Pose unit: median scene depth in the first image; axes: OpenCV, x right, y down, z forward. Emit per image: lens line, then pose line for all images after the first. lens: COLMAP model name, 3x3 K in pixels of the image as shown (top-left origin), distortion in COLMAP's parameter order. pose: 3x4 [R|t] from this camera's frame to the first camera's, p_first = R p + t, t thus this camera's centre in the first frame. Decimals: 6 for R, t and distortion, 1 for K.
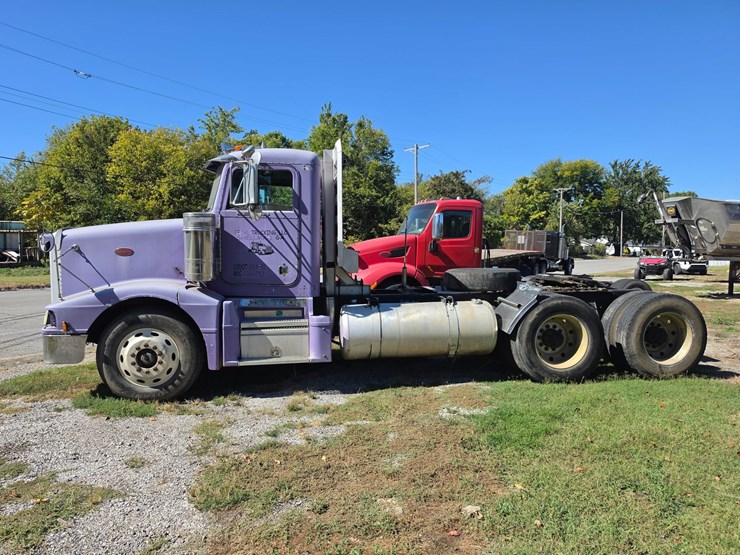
lens RADIAL K [[510.3, 0, 362.3], [0, 510.3, 287.8], [0, 0, 1]] dist [0.042426, -0.055318]
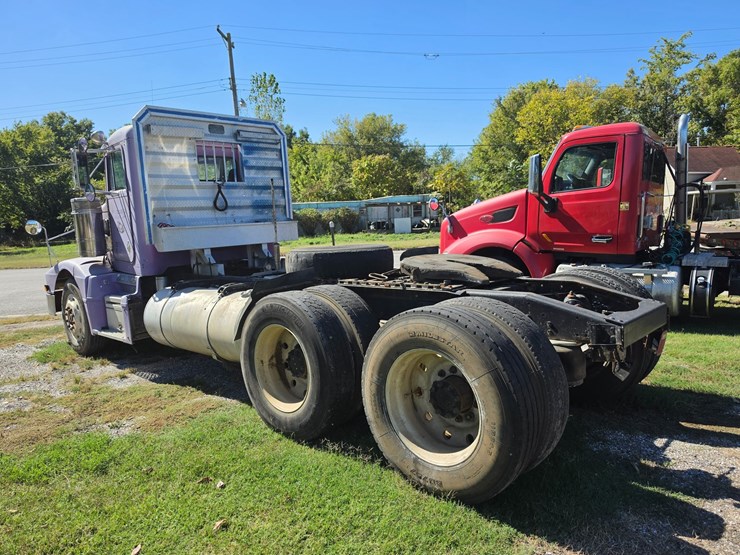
lens RADIAL K [[510.3, 0, 370.8], [0, 510.3, 283.7], [0, 0, 1]] dist [0.042426, -0.055318]
pose [[0.643710, 0.062914, -0.762679, 0.911155], [-0.009257, 0.997182, 0.074445, -0.044064], [0.765213, -0.040861, 0.642479, 0.680425]]
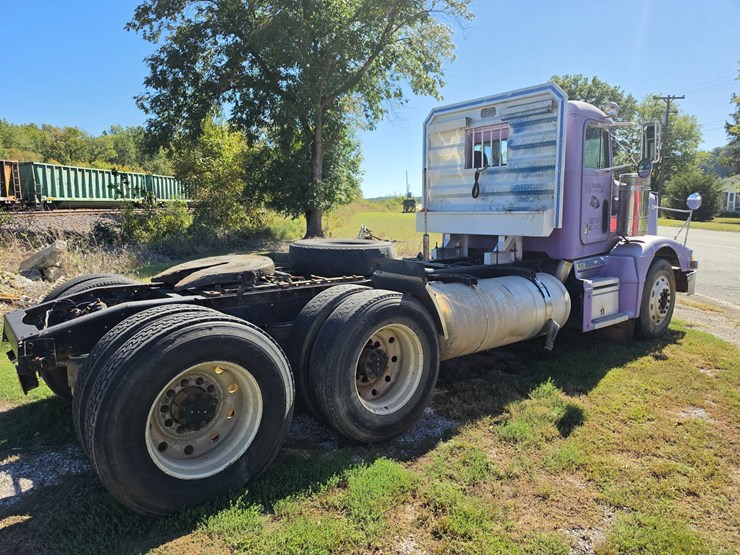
lens RADIAL K [[510.3, 0, 369.2], [0, 510.3, 282.9], [0, 0, 1]] dist [0.042426, -0.055318]
pose [[-0.839727, 0.081326, -0.536885, 0.669429], [-0.037047, 0.977837, 0.206065, -0.144034], [0.541744, 0.192928, -0.818103, 1.838053]]
